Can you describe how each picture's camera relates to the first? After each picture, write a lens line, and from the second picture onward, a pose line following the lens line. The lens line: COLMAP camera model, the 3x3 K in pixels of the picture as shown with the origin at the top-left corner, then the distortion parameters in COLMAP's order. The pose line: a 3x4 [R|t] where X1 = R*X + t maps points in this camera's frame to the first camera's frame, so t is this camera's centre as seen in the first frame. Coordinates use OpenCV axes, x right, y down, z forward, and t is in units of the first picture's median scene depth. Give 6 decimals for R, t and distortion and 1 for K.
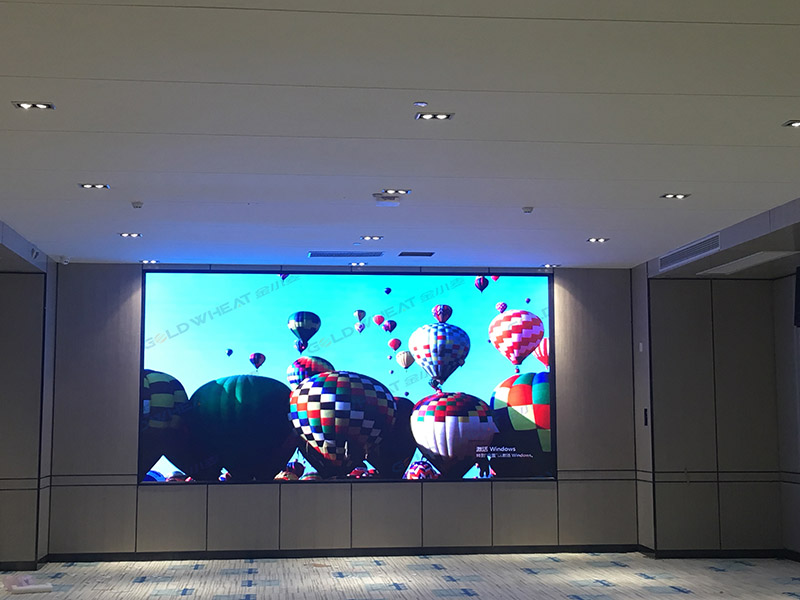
lens RADIAL K [[1189.4, 0, 400.0], [0, 1189.4, 300.0], [0, 0, 1]] dist [0.053115, 0.130073]
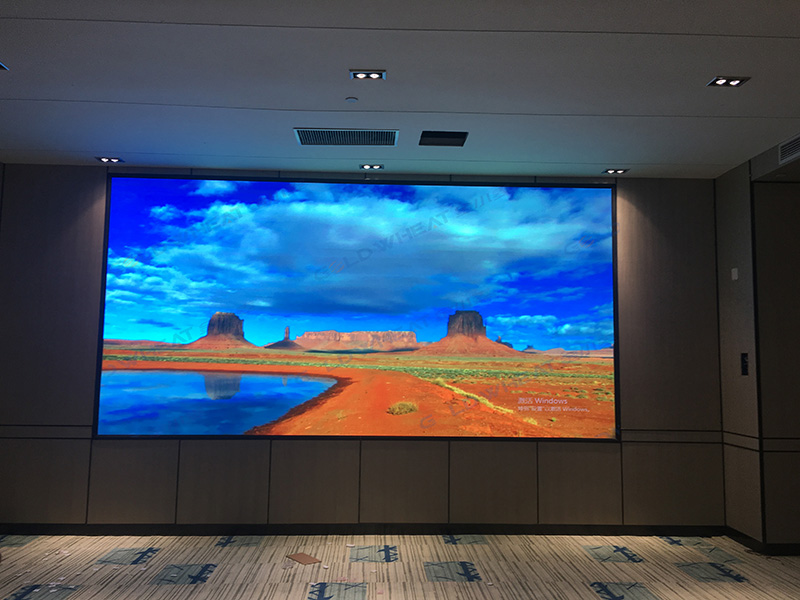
lens RADIAL K [[665.8, 0, 400.0], [0, 665.8, 300.0], [0, 0, 1]] dist [0.090039, -0.122986]
pose [[0.997111, 0.008565, -0.075470, 0.019085], [-0.007868, 0.999924, 0.009524, 0.056157], [0.075546, -0.008902, 0.997103, 0.566172]]
